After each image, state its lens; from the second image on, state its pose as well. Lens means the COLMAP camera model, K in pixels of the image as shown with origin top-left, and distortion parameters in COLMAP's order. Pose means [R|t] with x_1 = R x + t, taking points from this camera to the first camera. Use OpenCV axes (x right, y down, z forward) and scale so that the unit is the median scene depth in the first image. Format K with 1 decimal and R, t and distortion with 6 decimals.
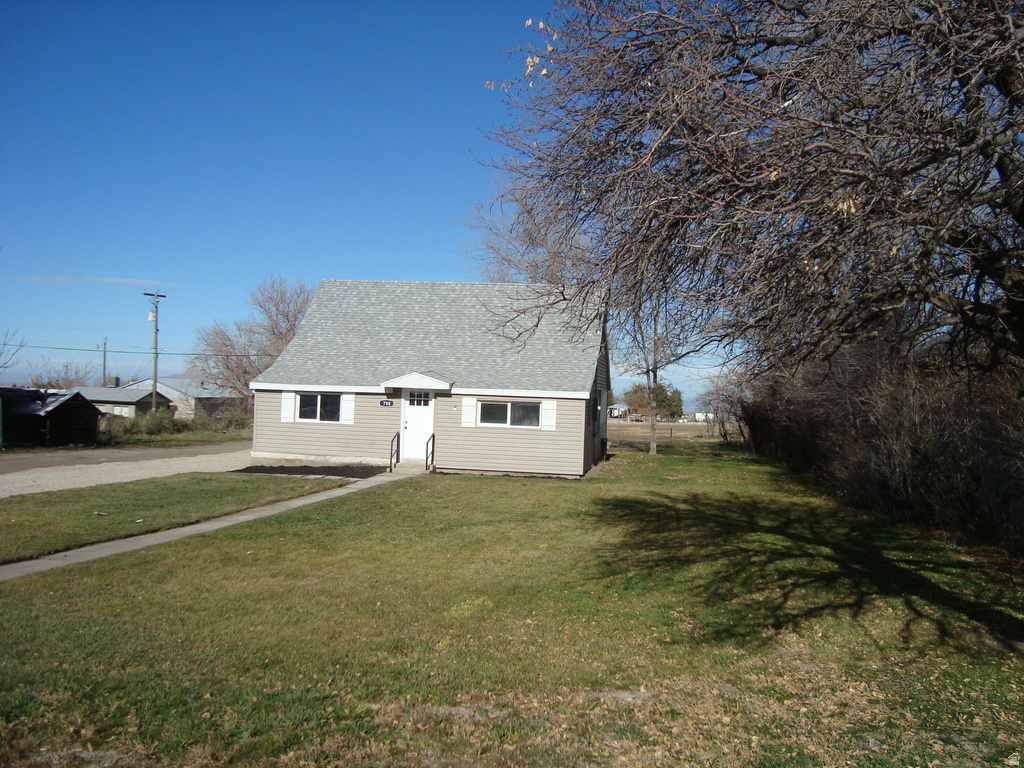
lens RADIAL K [[982.3, 0, 512.0], [0, 982.3, 384.0], [0, 0, 1]] dist [-0.189404, 0.206970]
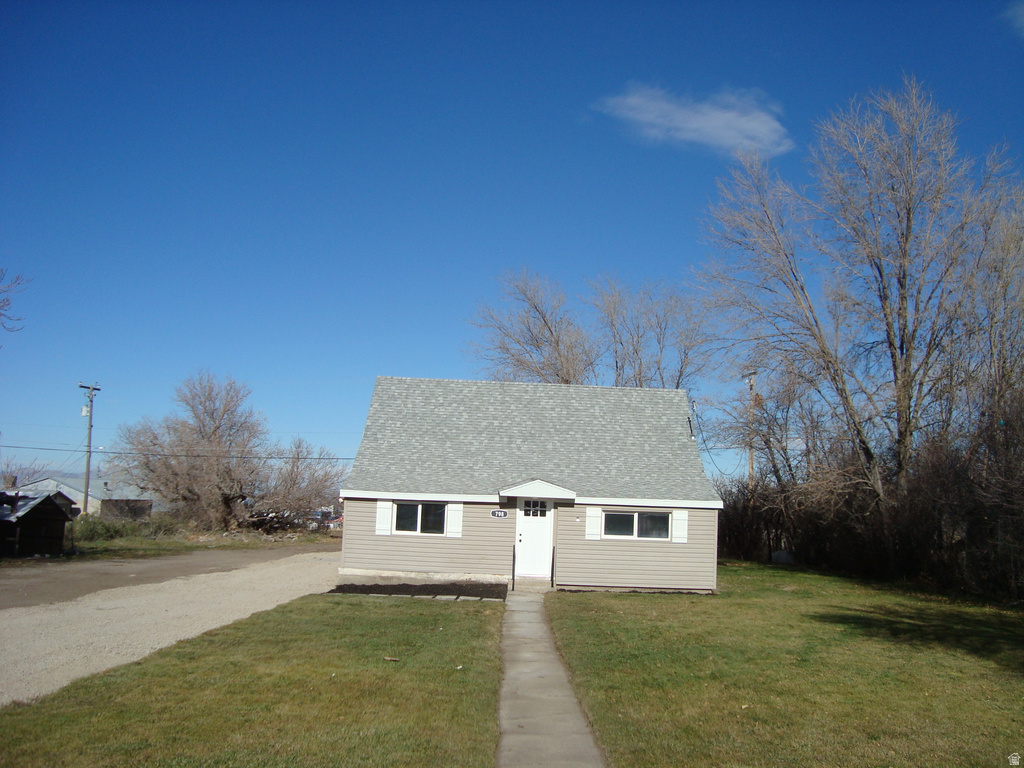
lens RADIAL K [[982.3, 0, 512.0], [0, 982.3, 384.0], [0, 0, 1]] dist [-0.189404, 0.206970]
pose [[0.988661, 0.020288, 0.148790, -0.251231], [-0.004488, 0.994381, -0.105766, -0.003983], [-0.150099, 0.103898, 0.983196, 0.092573]]
